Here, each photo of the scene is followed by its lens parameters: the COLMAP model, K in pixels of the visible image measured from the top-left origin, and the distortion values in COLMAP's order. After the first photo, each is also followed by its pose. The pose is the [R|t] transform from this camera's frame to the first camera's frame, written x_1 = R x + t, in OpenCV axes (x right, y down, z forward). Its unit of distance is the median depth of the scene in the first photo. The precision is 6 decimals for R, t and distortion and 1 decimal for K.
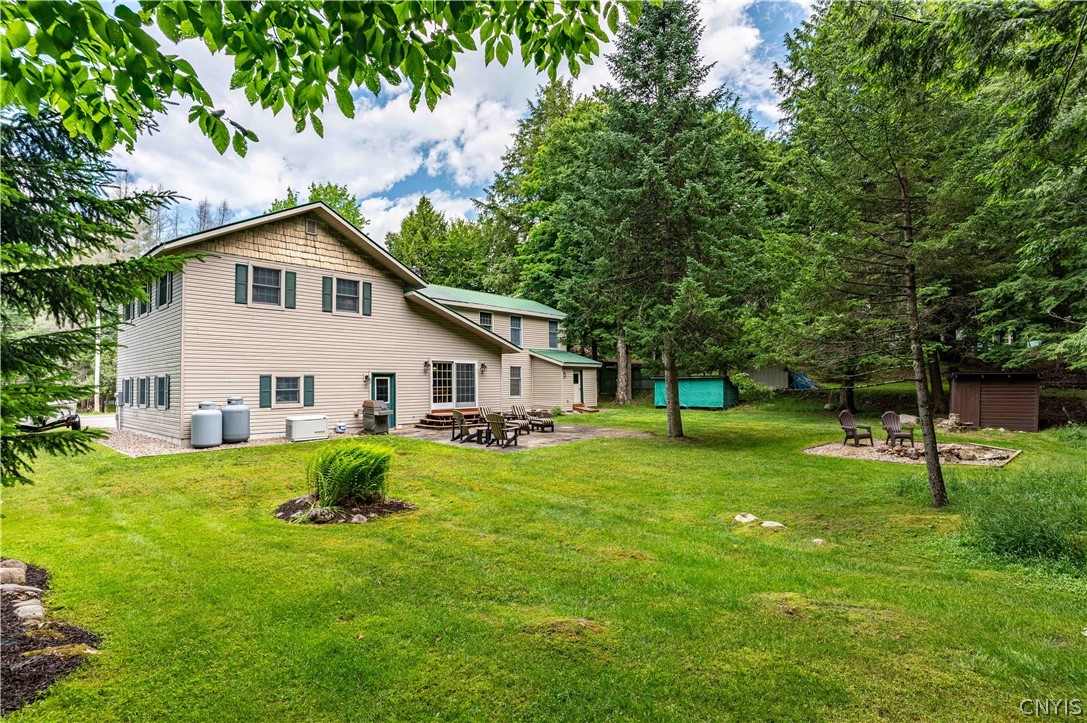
lens RADIAL K [[529.8, 0, 547.6], [0, 529.8, 364.0], [0, 0, 1]] dist [-0.073484, 0.033503]
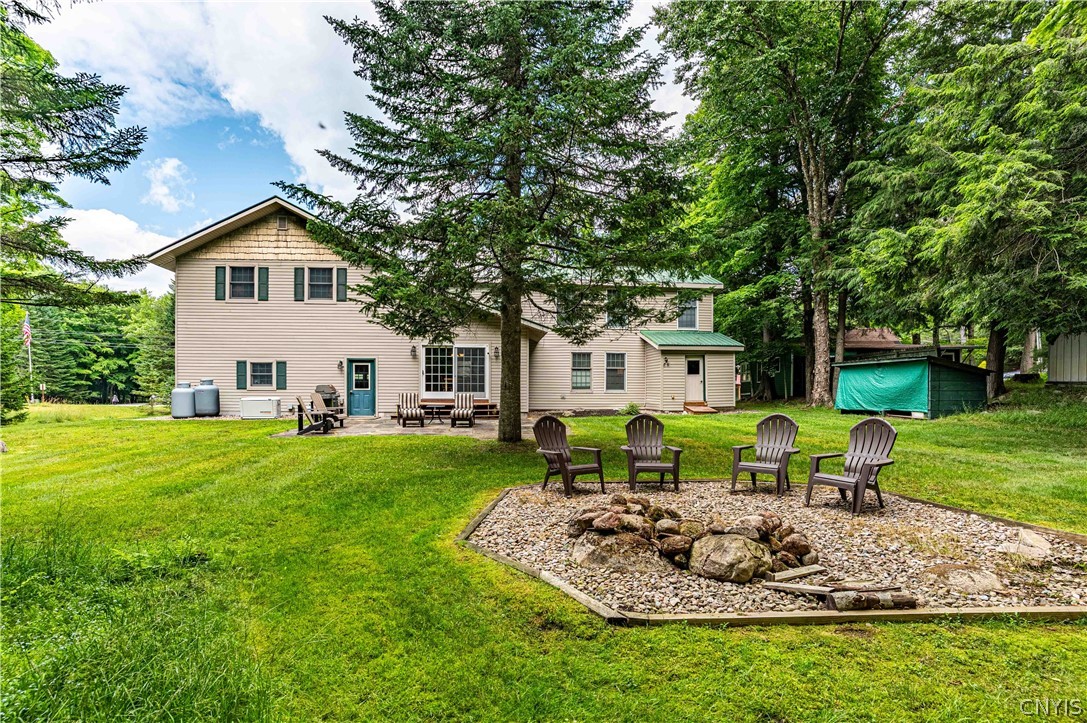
lens RADIAL K [[528.6, 0, 537.4], [0, 528.6, 385.7], [0, 0, 1]] dist [-0.070393, 0.032920]
pose [[0.732365, 0.001287, -0.680911, 0.661006], [0.016283, 0.999679, 0.019403, 0.060187], [0.680718, -0.025298, 0.732109, 0.568661]]
